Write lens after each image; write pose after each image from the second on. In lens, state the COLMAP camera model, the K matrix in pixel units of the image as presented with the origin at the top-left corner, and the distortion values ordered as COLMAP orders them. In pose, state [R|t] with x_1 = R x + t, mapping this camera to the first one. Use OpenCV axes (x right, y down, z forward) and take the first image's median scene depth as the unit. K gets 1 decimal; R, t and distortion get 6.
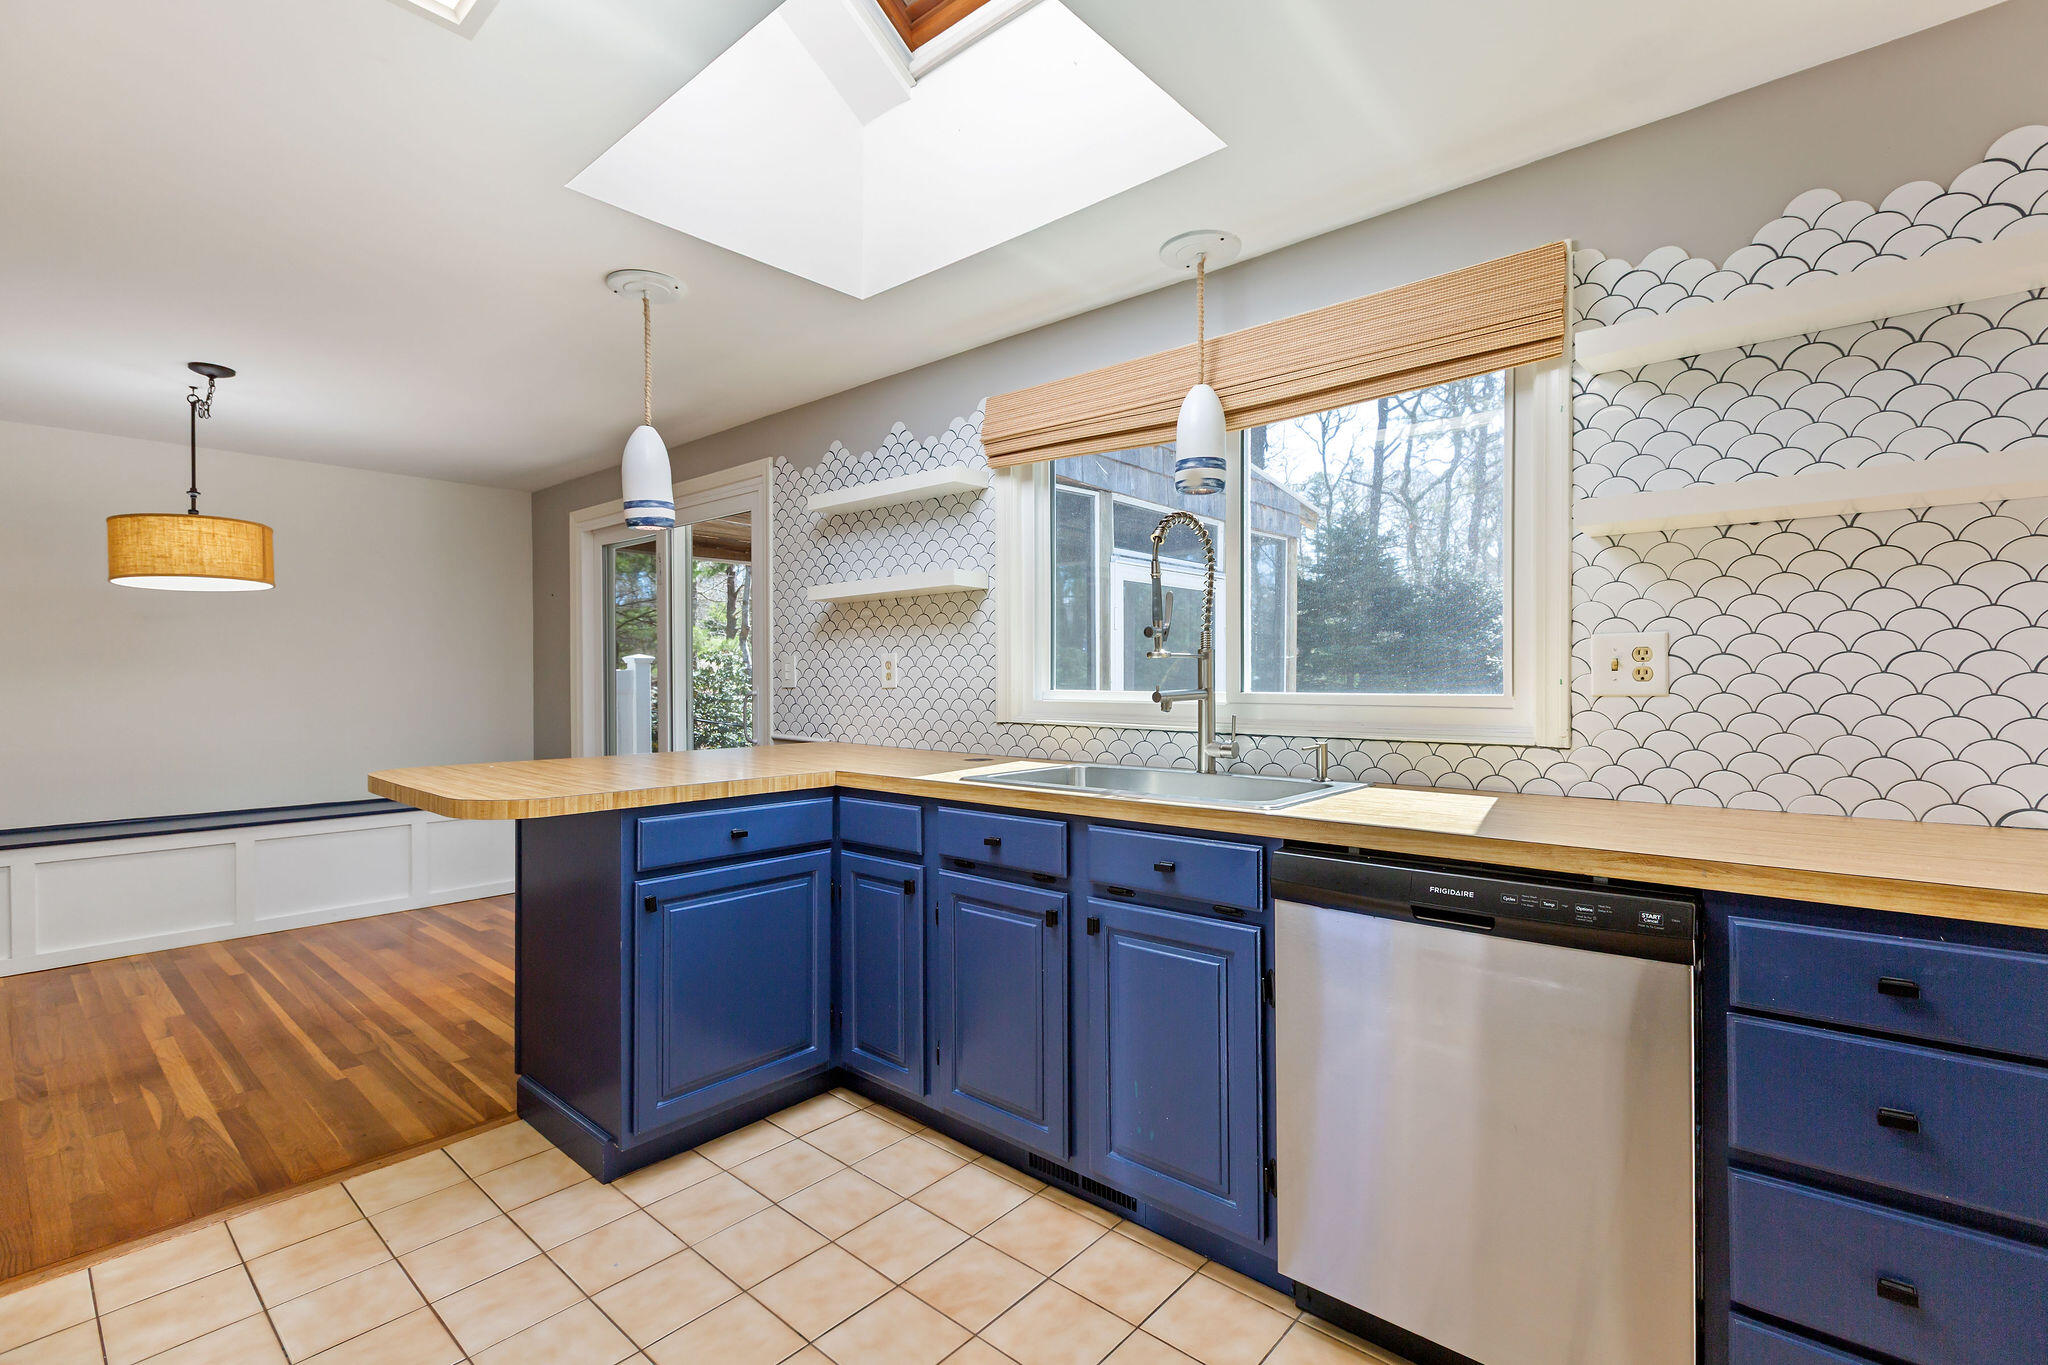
lens RADIAL K [[925.6, 0, 1015.3], [0, 925.6, 683.4], [0, 0, 1]] dist [-0.000204, -0.000201]
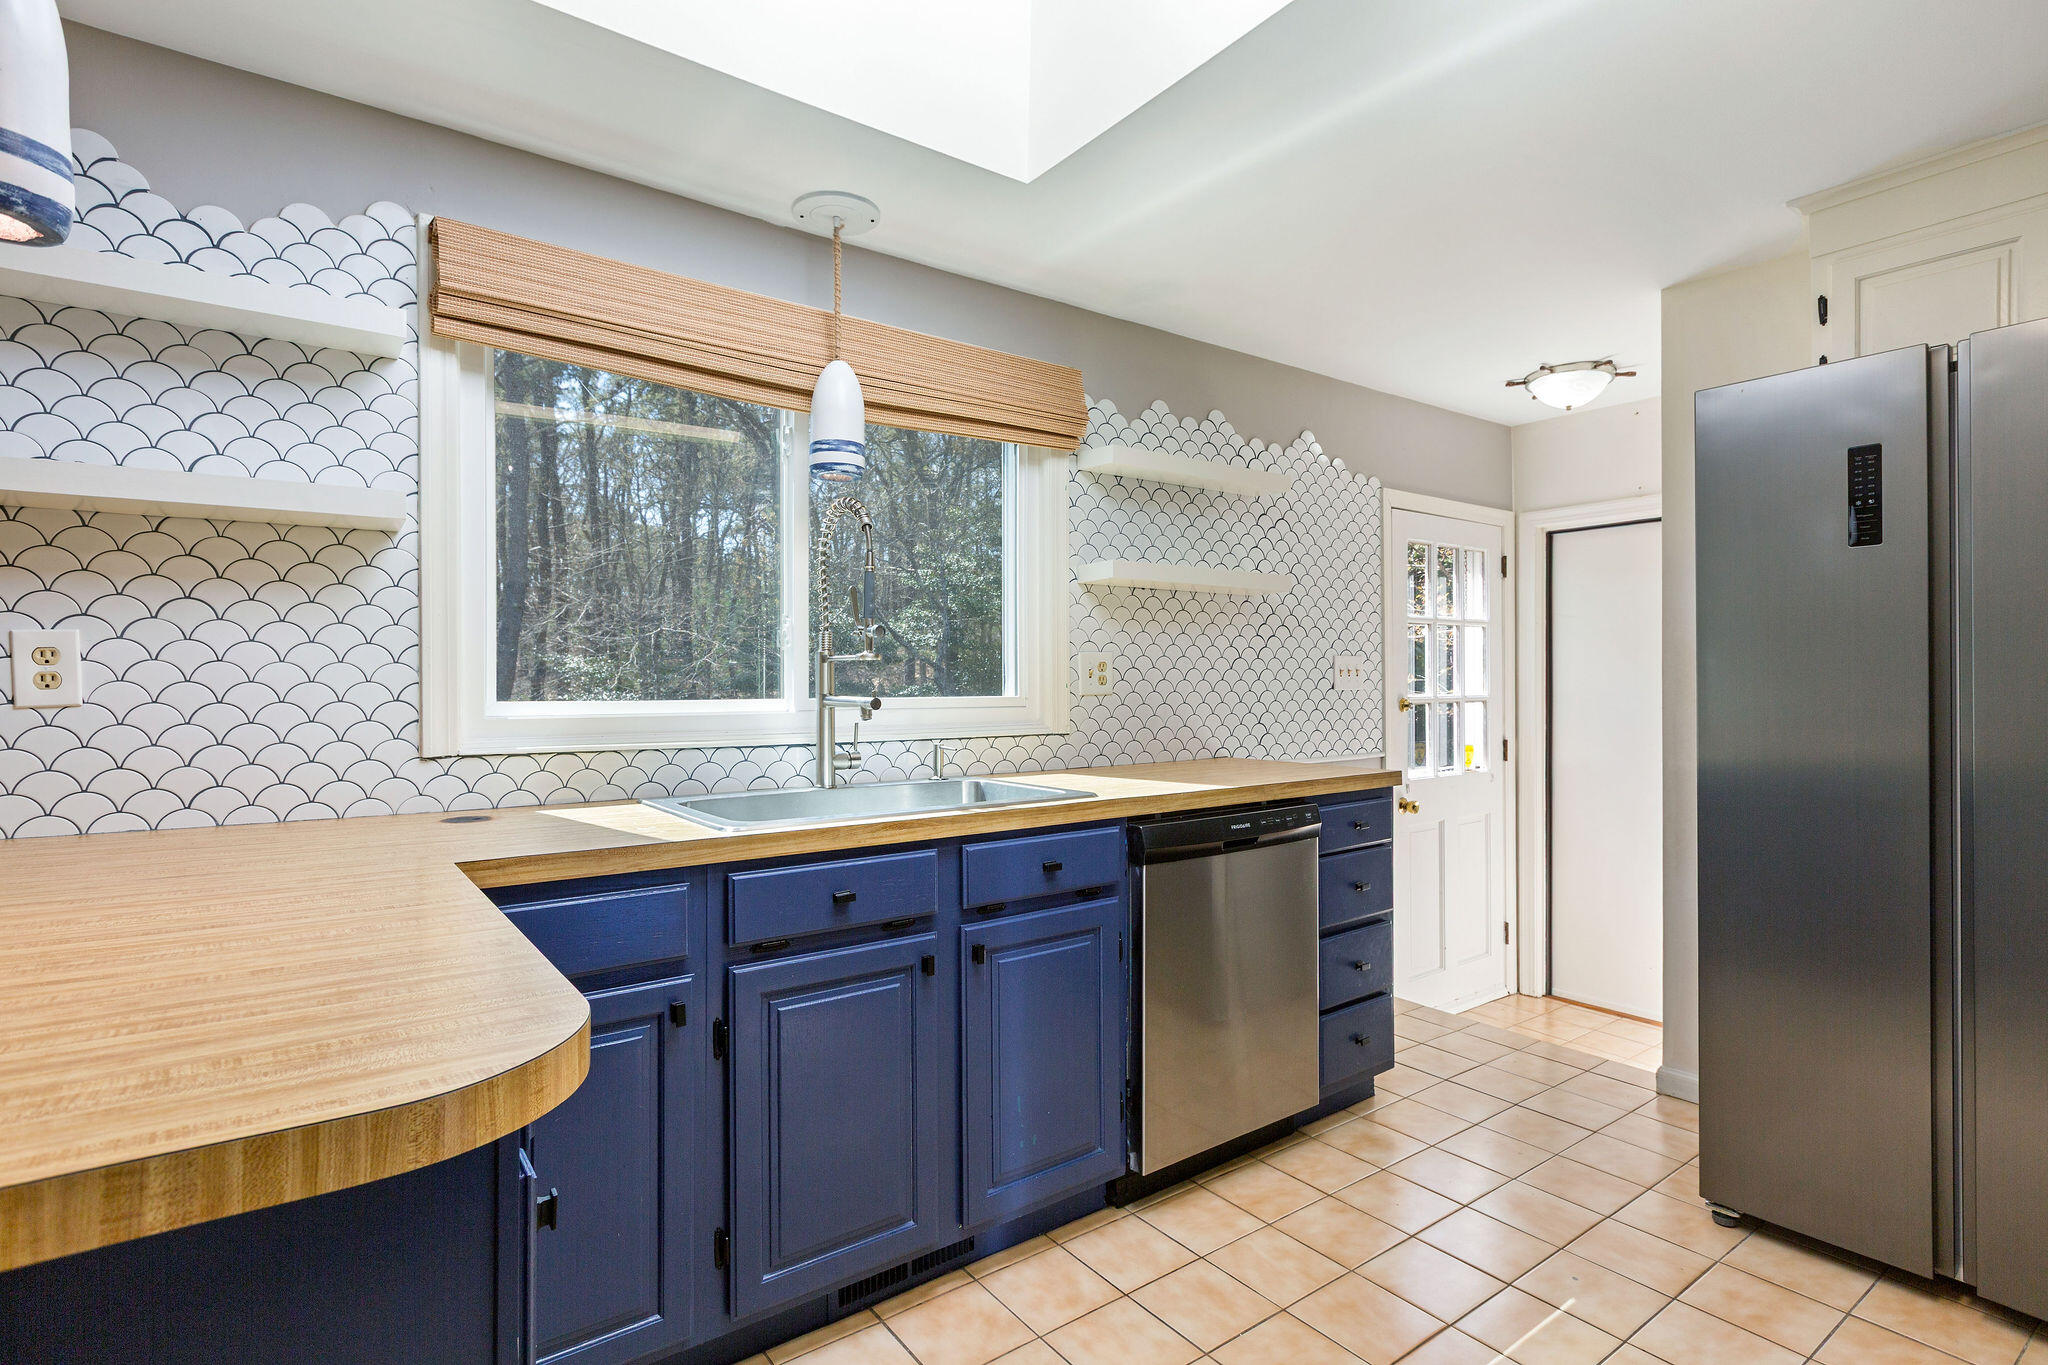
lens RADIAL K [[1005.0, 0, 1016.2], [0, 1005.0, 677.3], [0, 0, 1]] dist [-0.001851, -0.001356]
pose [[0.206639, 0.005770, 0.978400, -0.752473], [0.007718, 0.999942, -0.007527, -0.002906], [-0.978387, 0.009107, 0.206582, 0.645652]]
